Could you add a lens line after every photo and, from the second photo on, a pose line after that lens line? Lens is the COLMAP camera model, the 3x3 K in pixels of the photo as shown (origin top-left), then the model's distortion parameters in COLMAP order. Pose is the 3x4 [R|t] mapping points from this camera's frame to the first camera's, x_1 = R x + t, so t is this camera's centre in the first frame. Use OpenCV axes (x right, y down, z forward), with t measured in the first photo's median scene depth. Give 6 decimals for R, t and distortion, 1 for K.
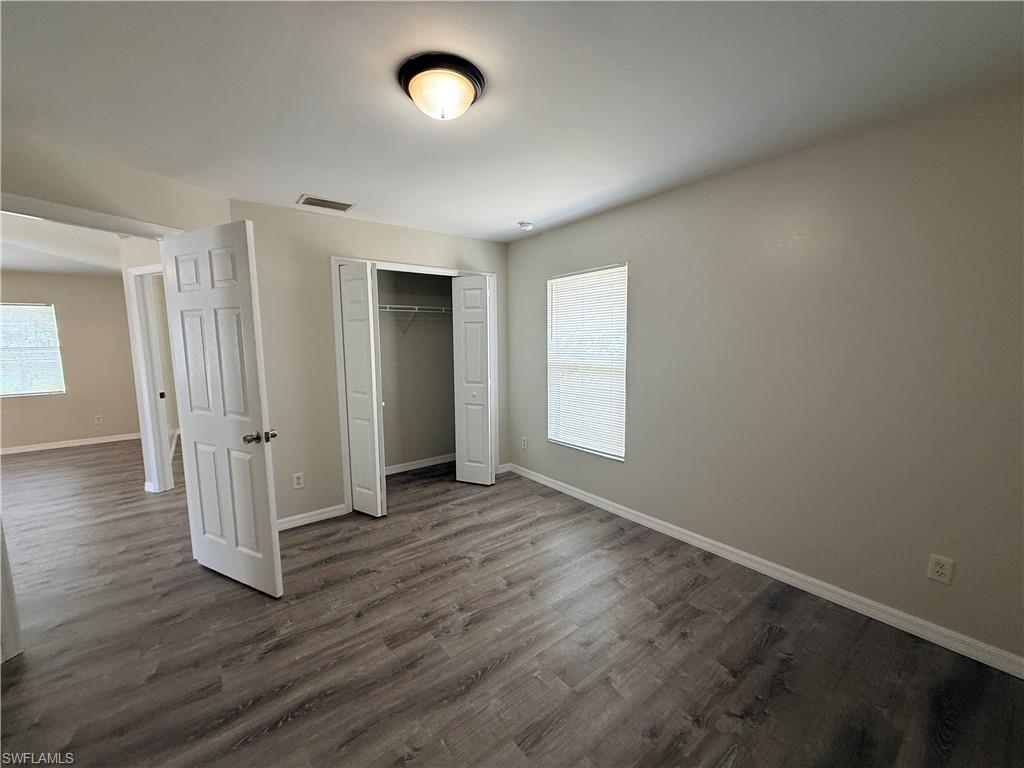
lens RADIAL K [[410.4, 0, 508.1], [0, 410.4, 383.2], [0, 0, 1]] dist [-0.000436, 0.000445]
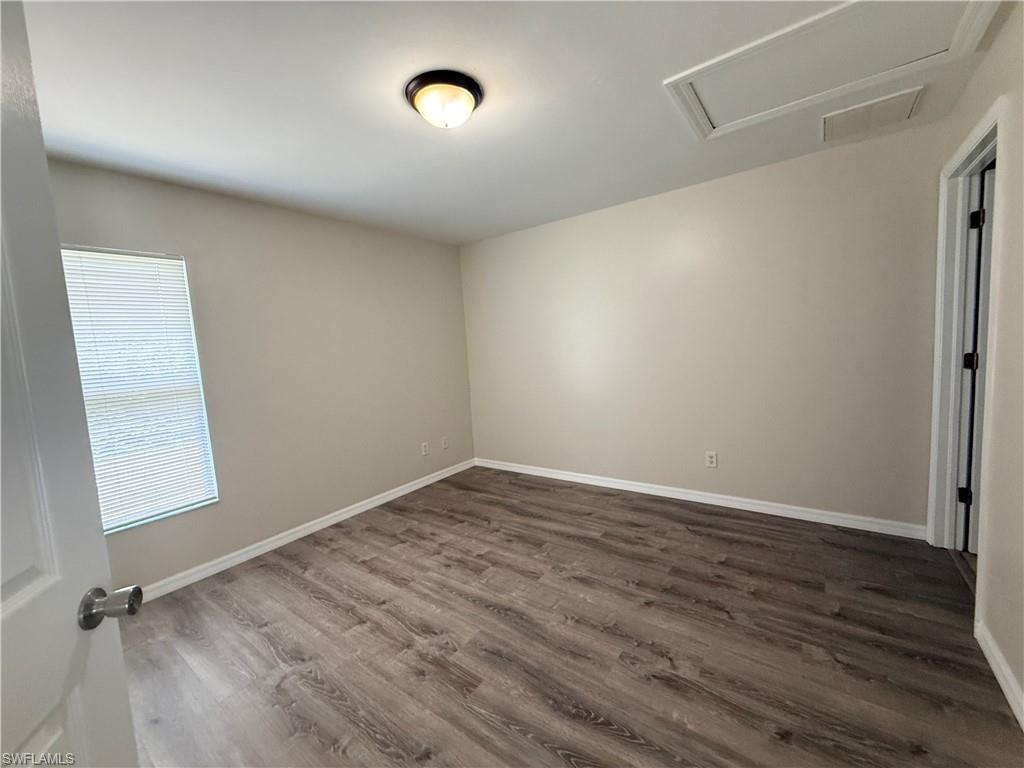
lens RADIAL K [[410.4, 0, 508.1], [0, 410.4, 383.2], [0, 0, 1]] dist [-0.000436, 0.000445]
pose [[-0.270404, -0.060762, 0.960828, -1.053157], [0.176465, 0.977970, 0.111508, -0.047179], [-0.946436, 0.199705, -0.253724, 1.002837]]
